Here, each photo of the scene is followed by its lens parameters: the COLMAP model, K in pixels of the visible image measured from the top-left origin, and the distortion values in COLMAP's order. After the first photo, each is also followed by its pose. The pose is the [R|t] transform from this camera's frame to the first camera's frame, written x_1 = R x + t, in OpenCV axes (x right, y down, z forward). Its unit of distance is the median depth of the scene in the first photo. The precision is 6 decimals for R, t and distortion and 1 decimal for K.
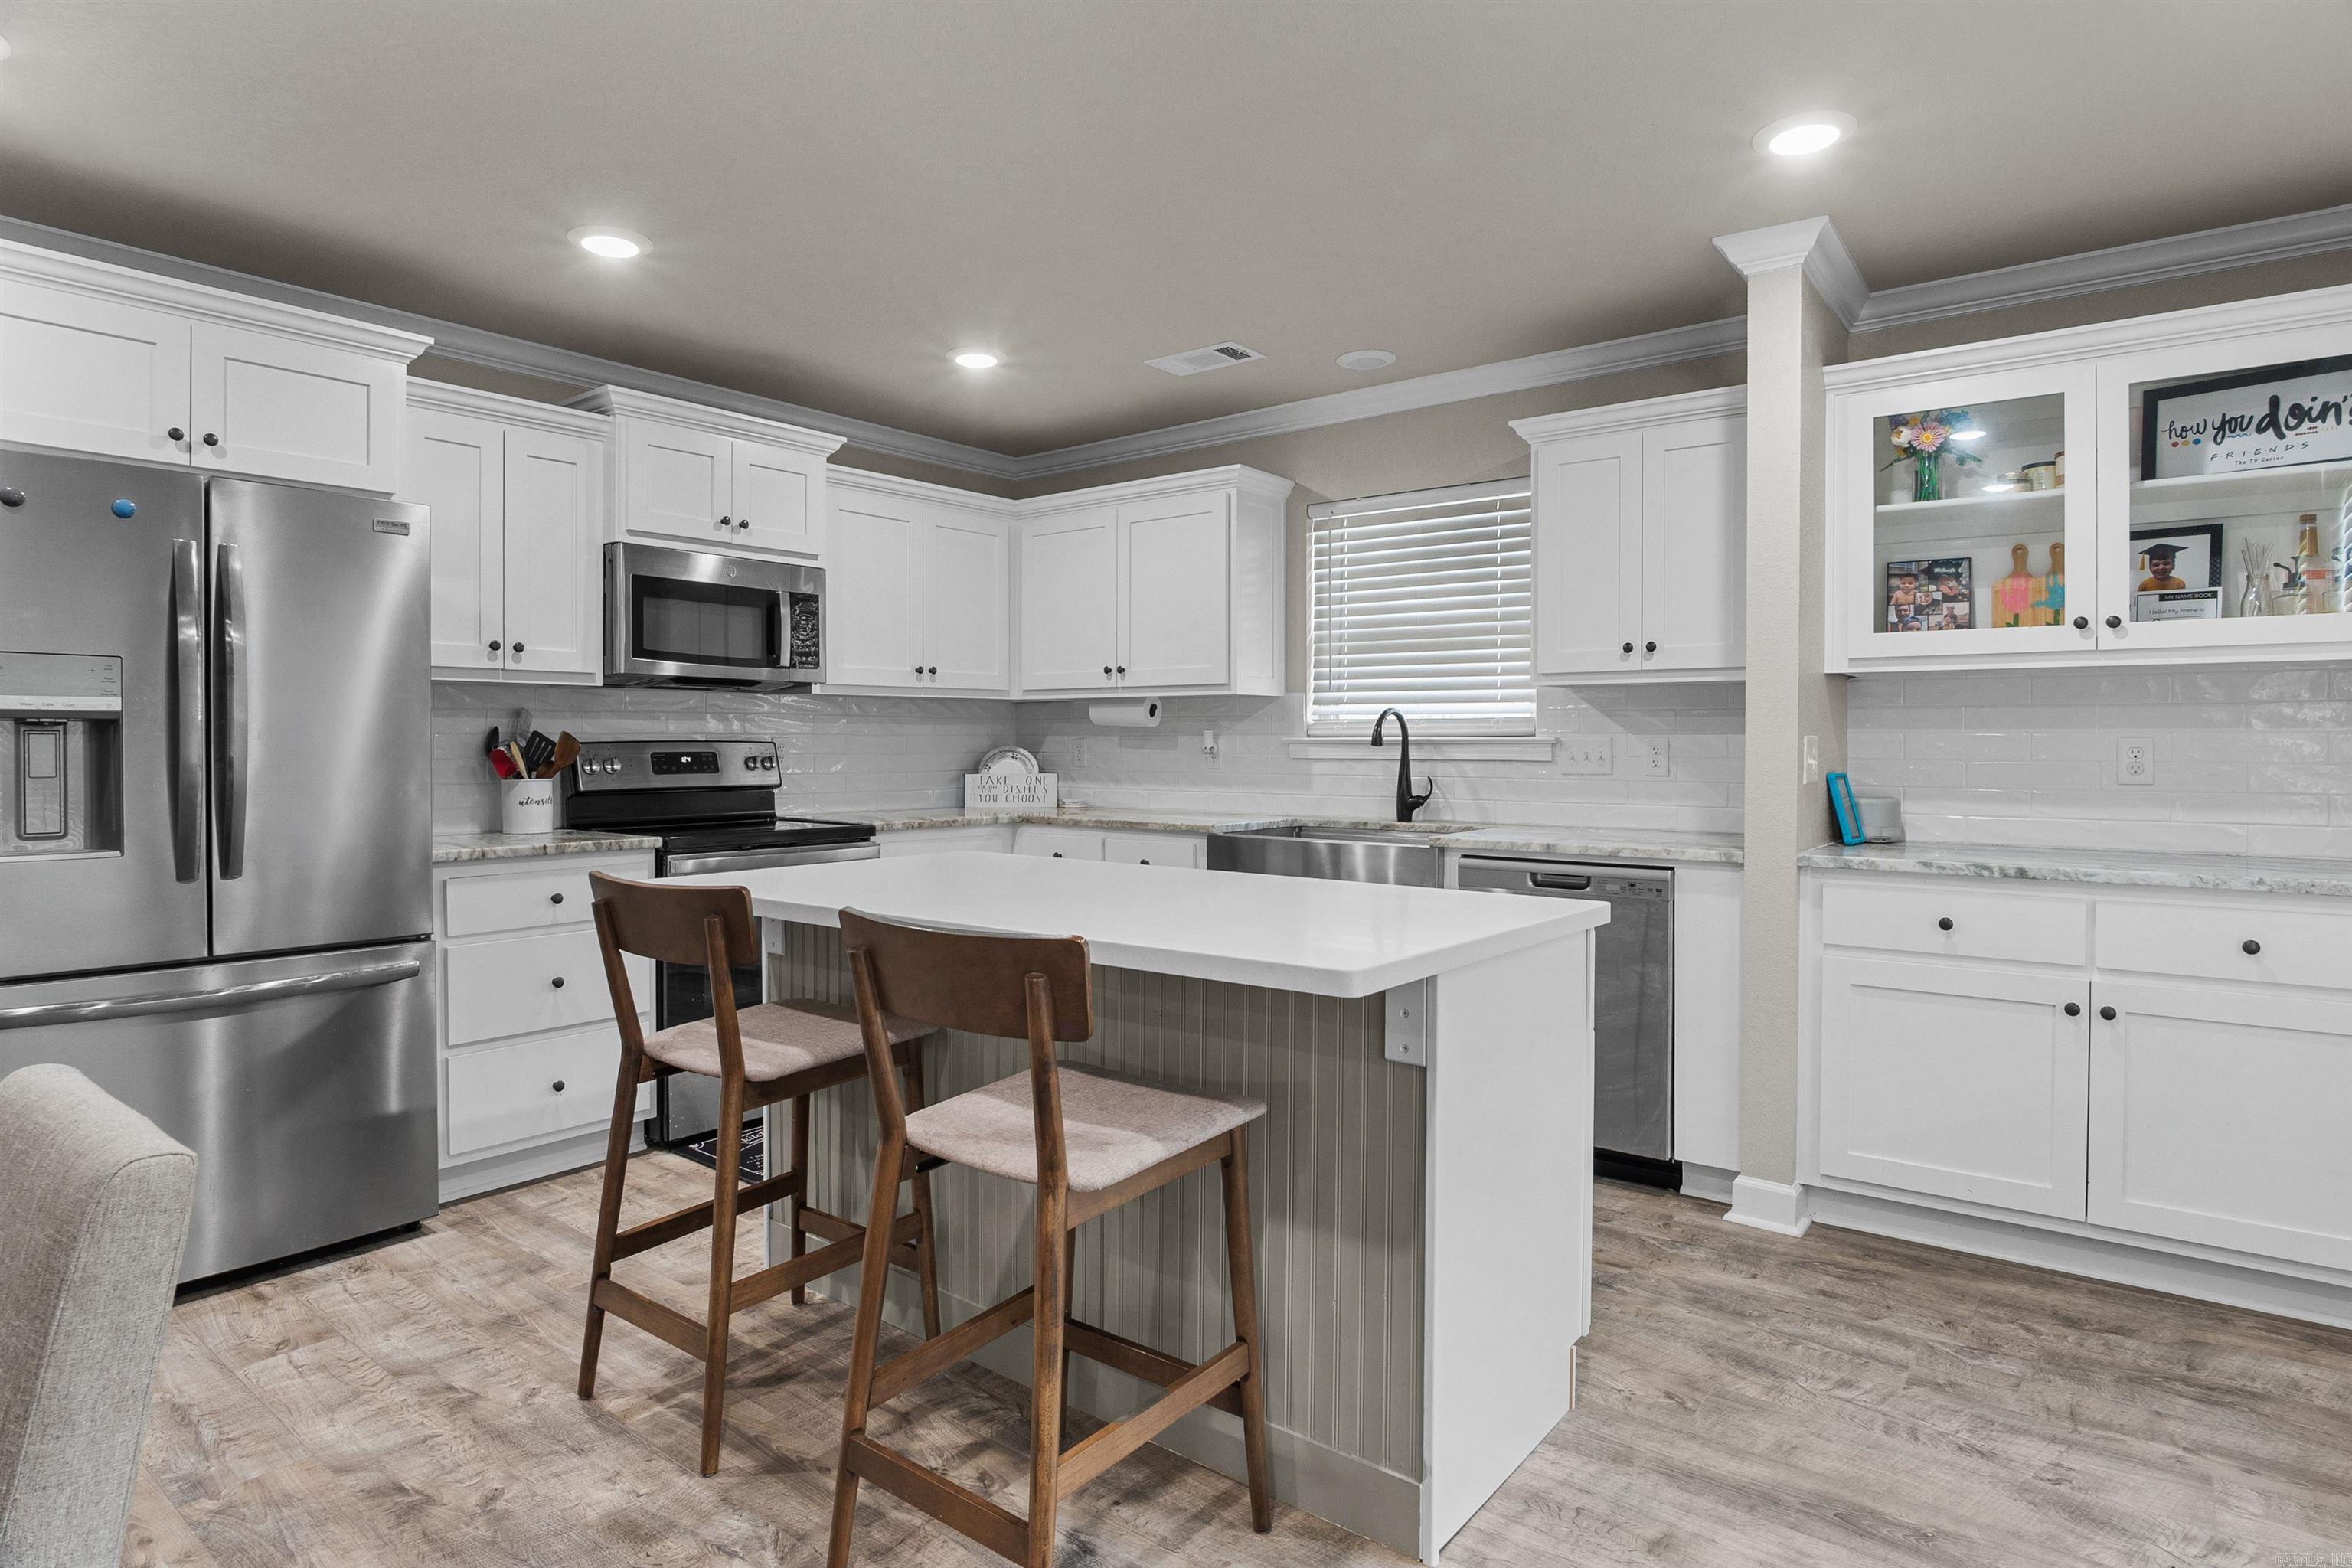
lens RADIAL K [[1259.7, 0, 1182.6], [0, 1259.7, 760.6], [0, 0, 1]] dist [-0.037454, 0.010634]
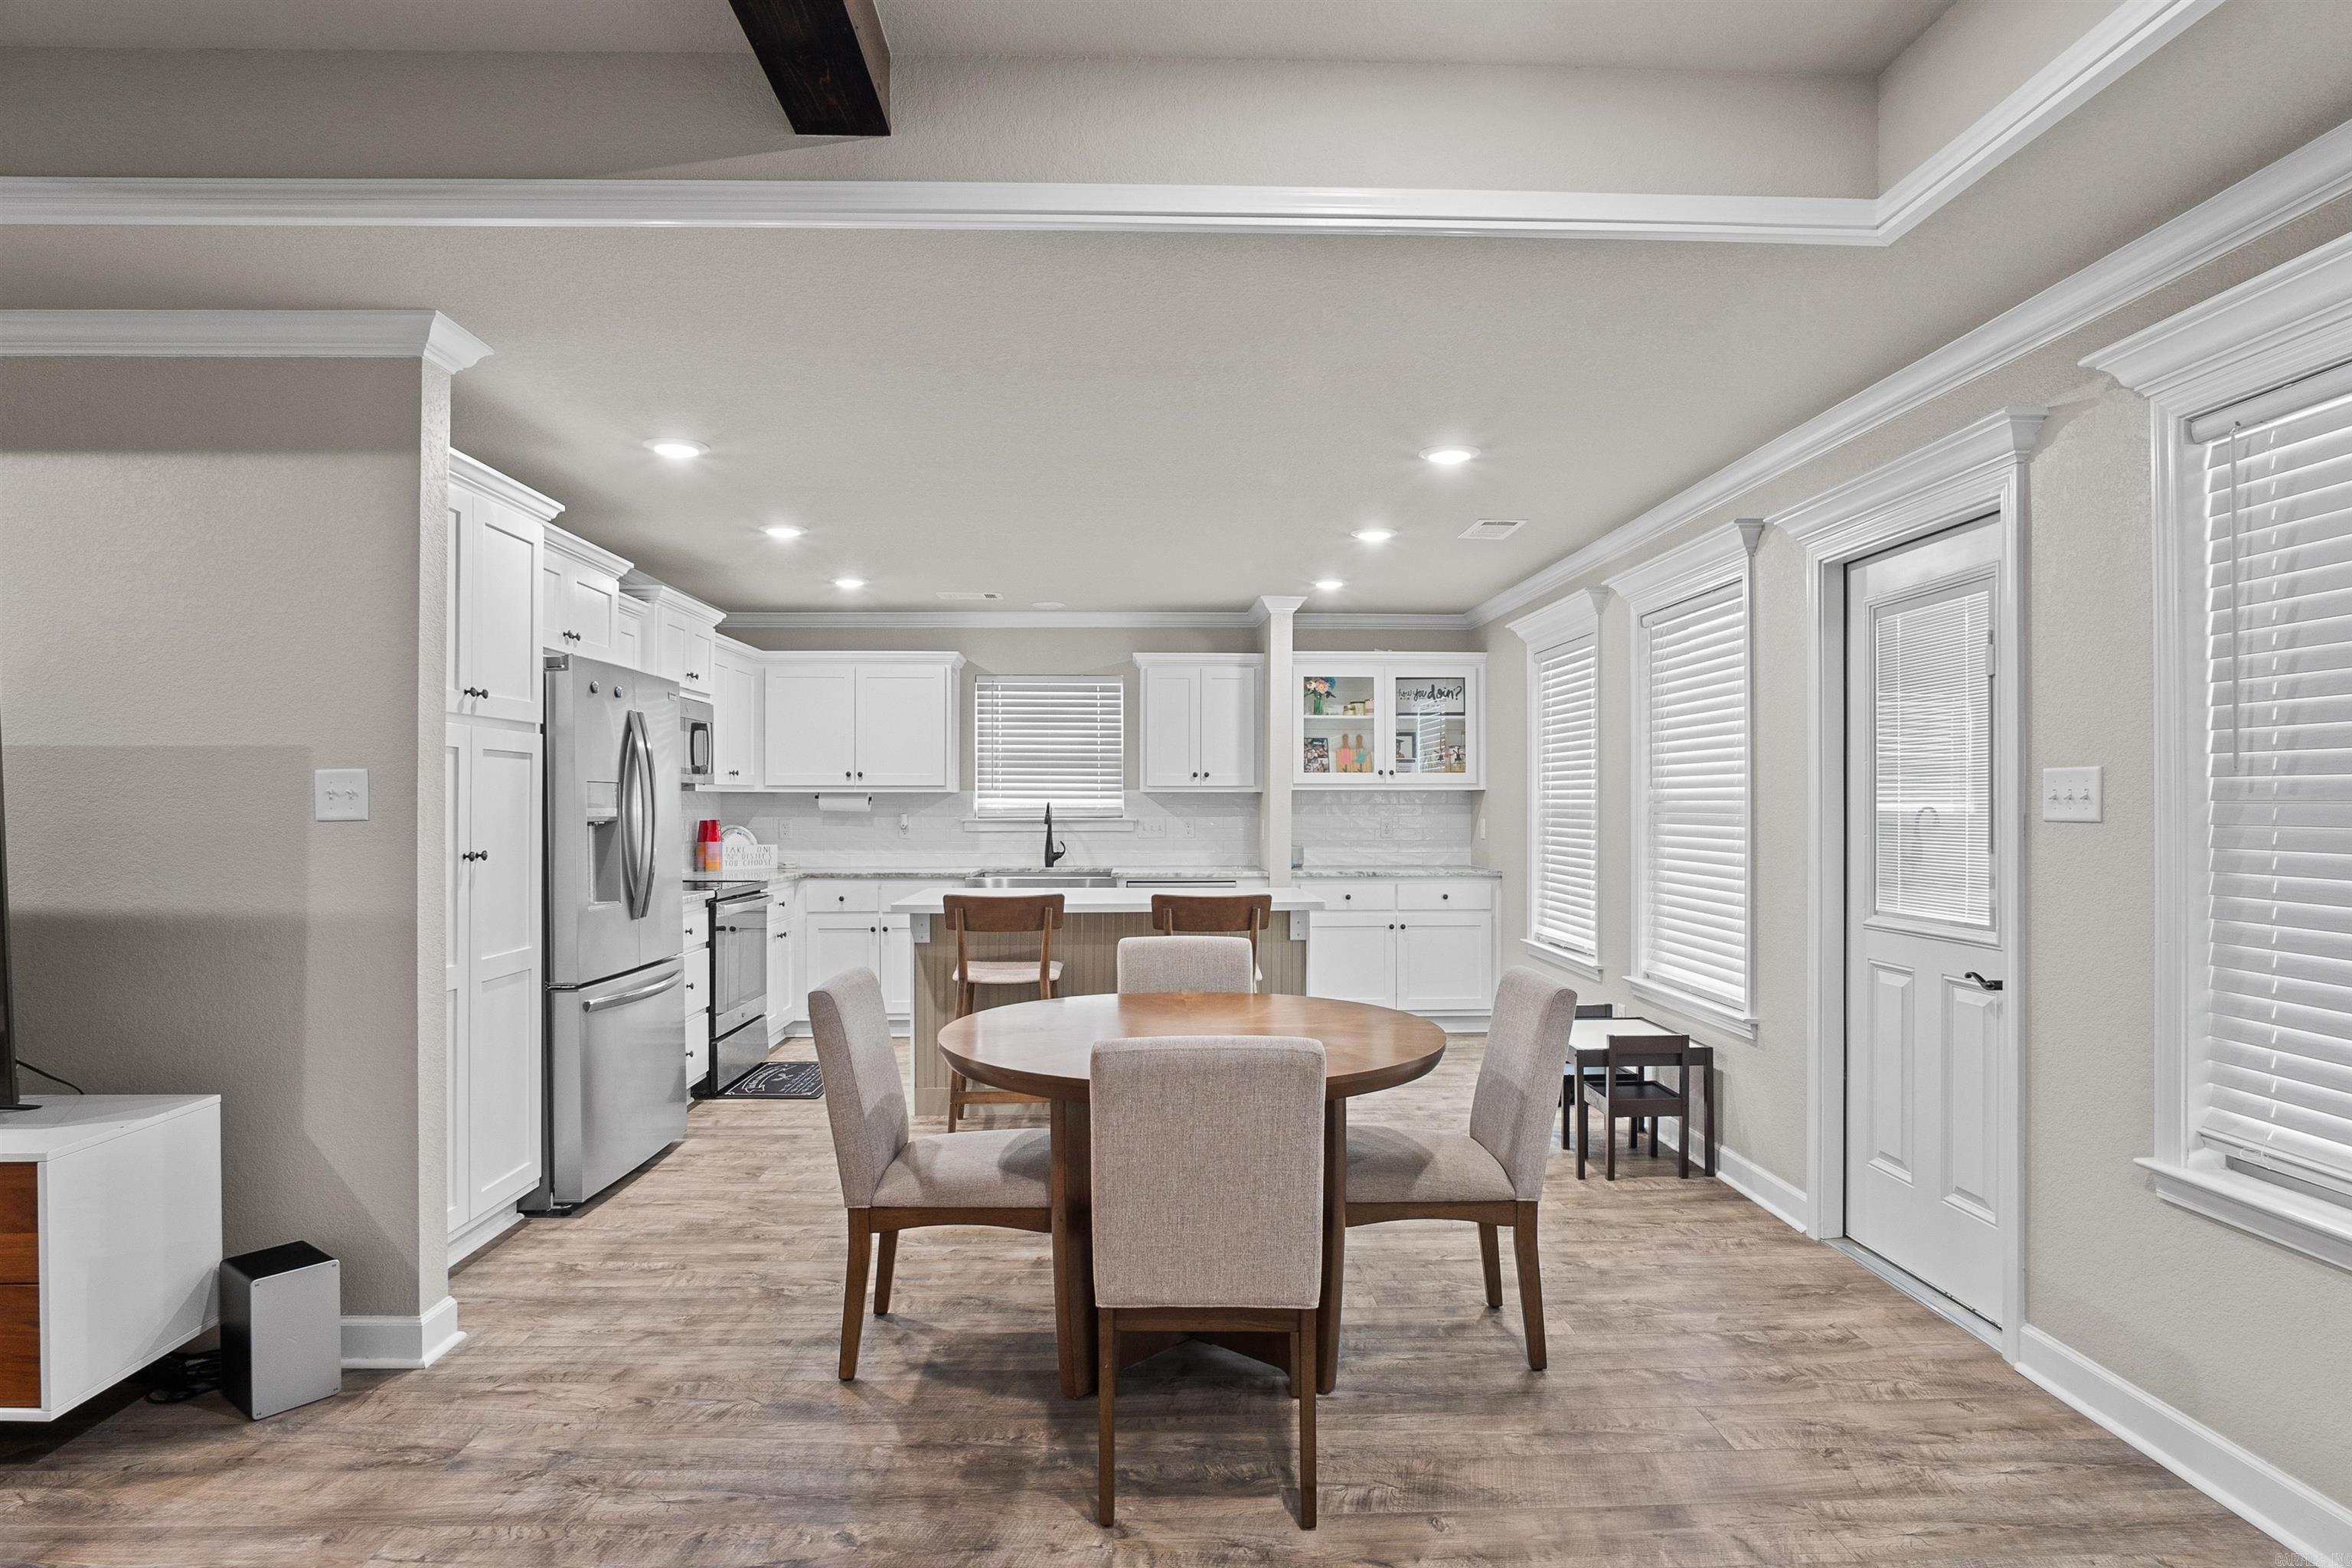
lens RADIAL K [[1259.7, 0, 1171.0], [0, 1259.7, 787.9], [0, 0, 1]] dist [-0.037454, 0.010634]
pose [[0.769598, 0.006649, 0.638494, -0.963646], [0.011240, 0.999650, -0.023958, -0.020803], [-0.638430, 0.025615, 0.769254, -0.528967]]
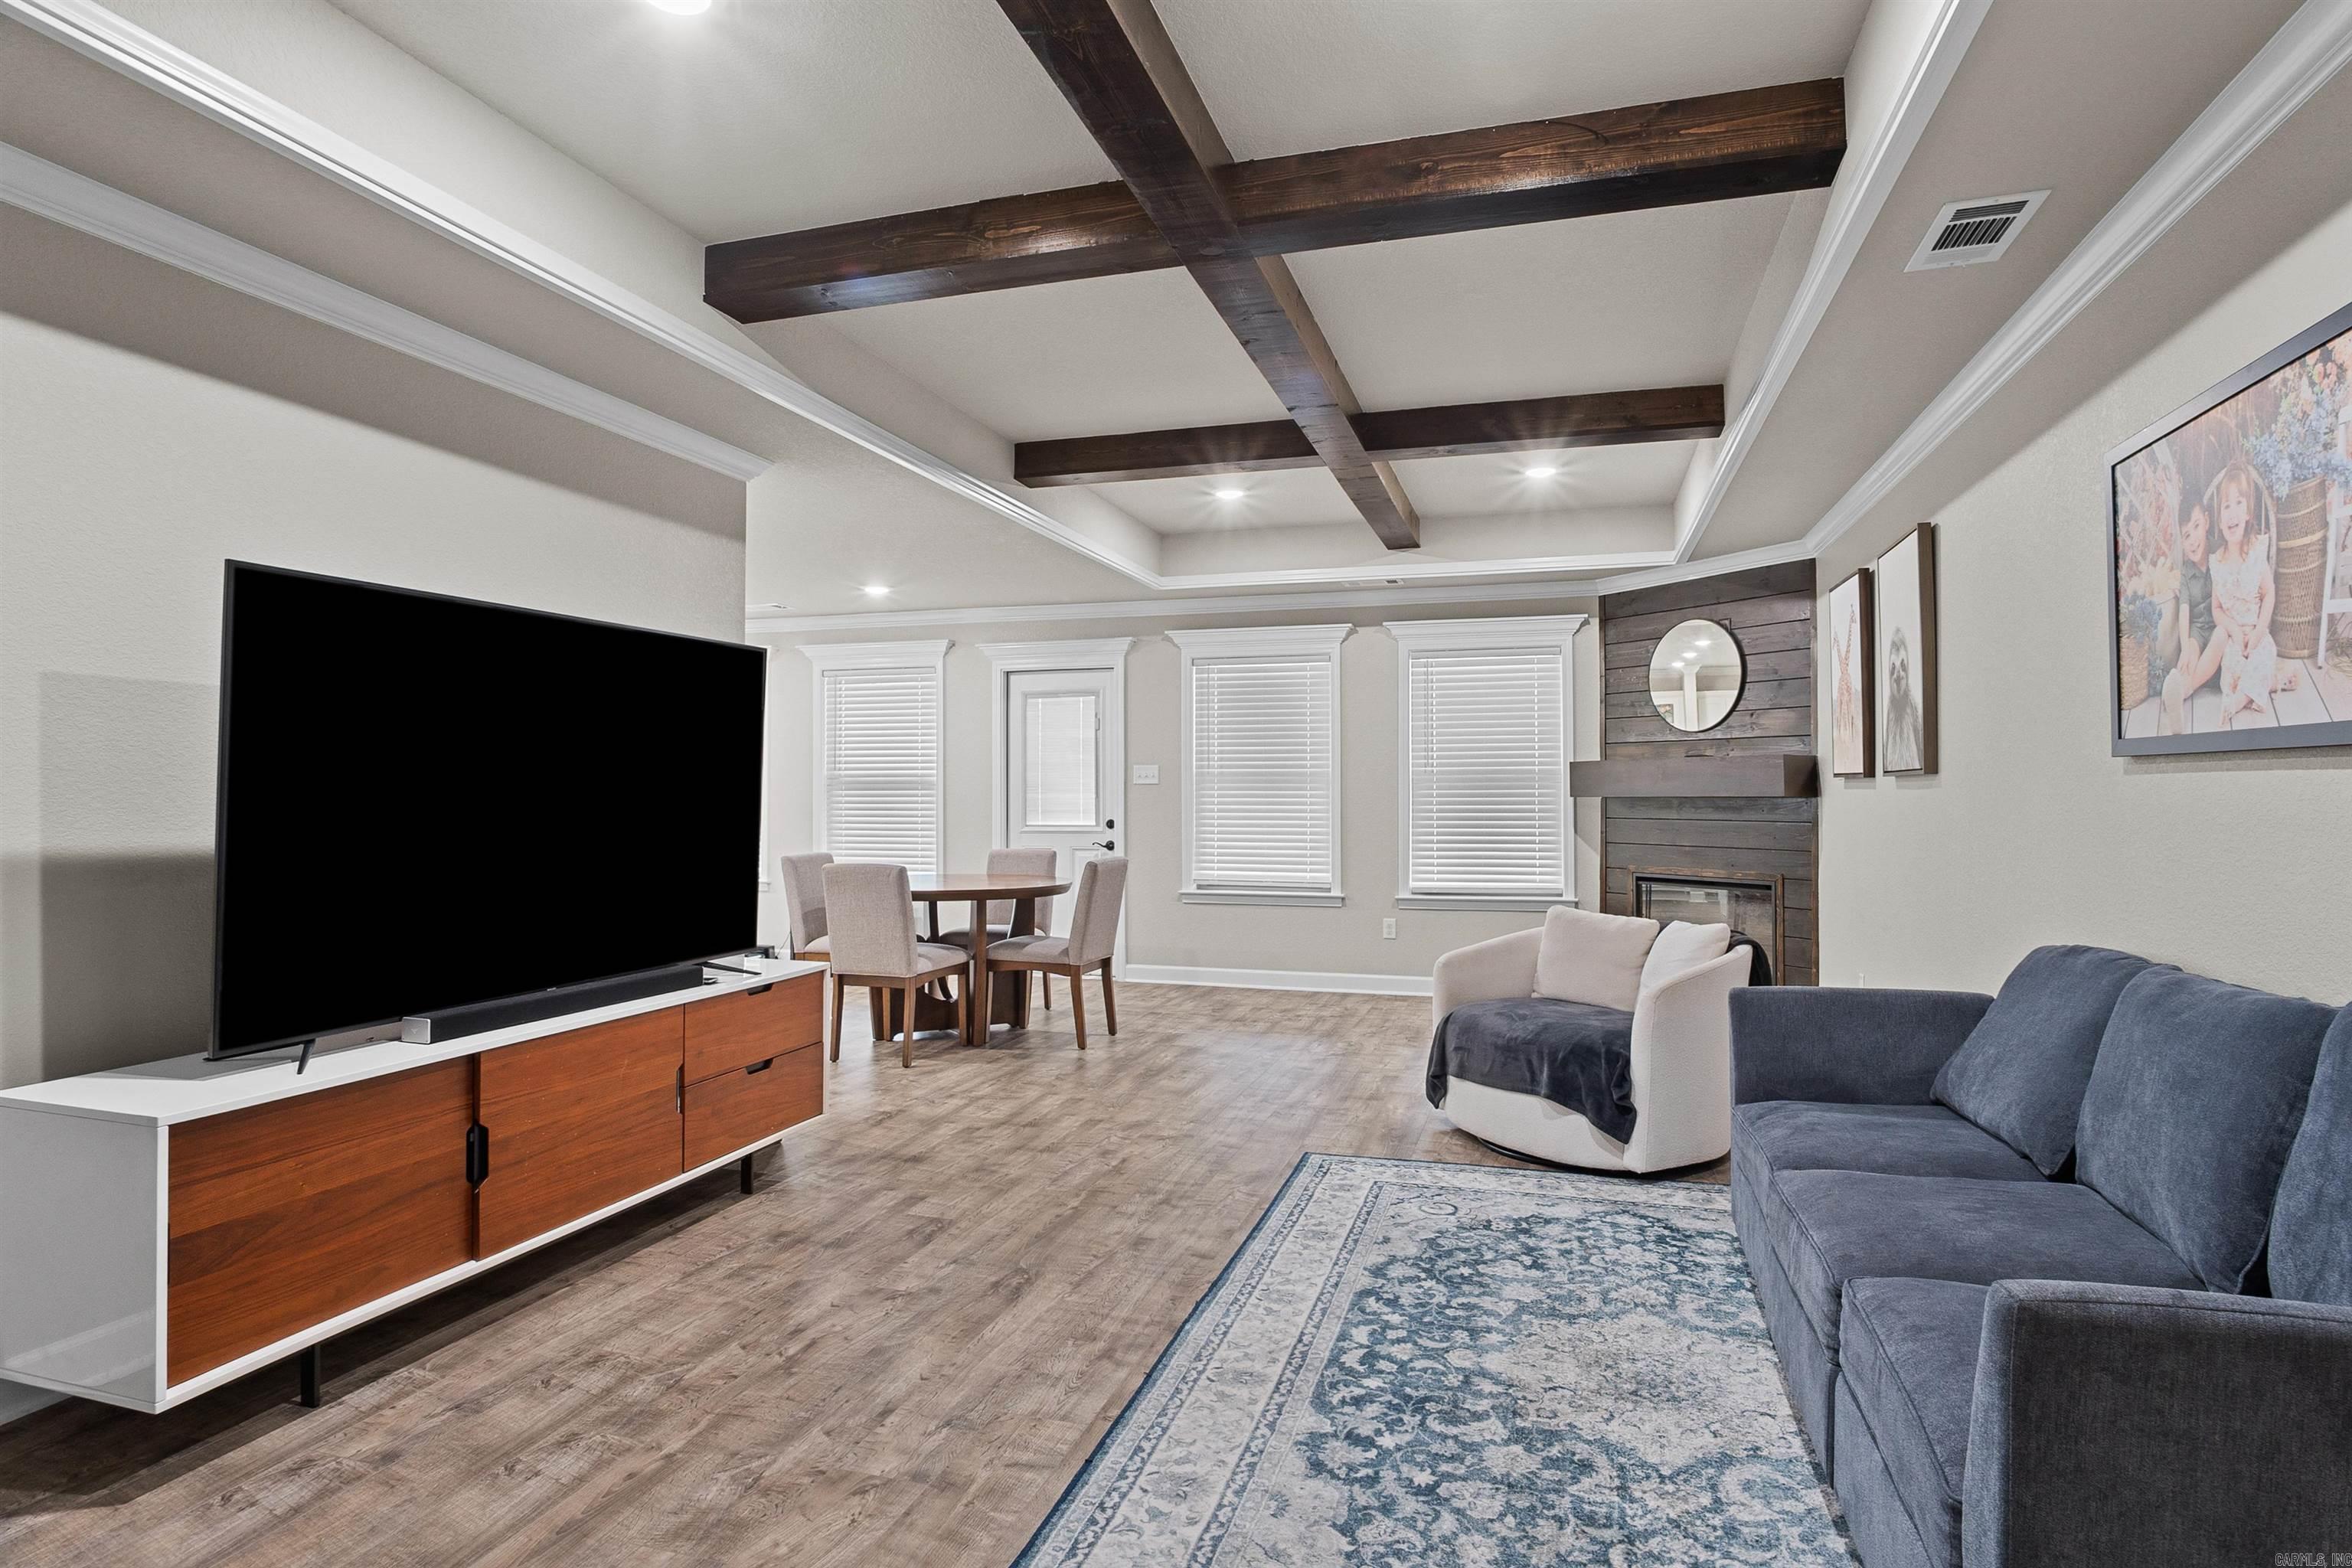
lens RADIAL K [[1259.7, 0, 1199.6], [0, 1259.7, 760.1], [0, 0, 1]] dist [-0.037454, 0.010634]
pose [[-0.375872, 0.022480, 0.926399, -2.192331], [0.014535, 0.999726, -0.018362, -0.012018], [-0.926558, 0.006563, -0.376096, 0.460389]]
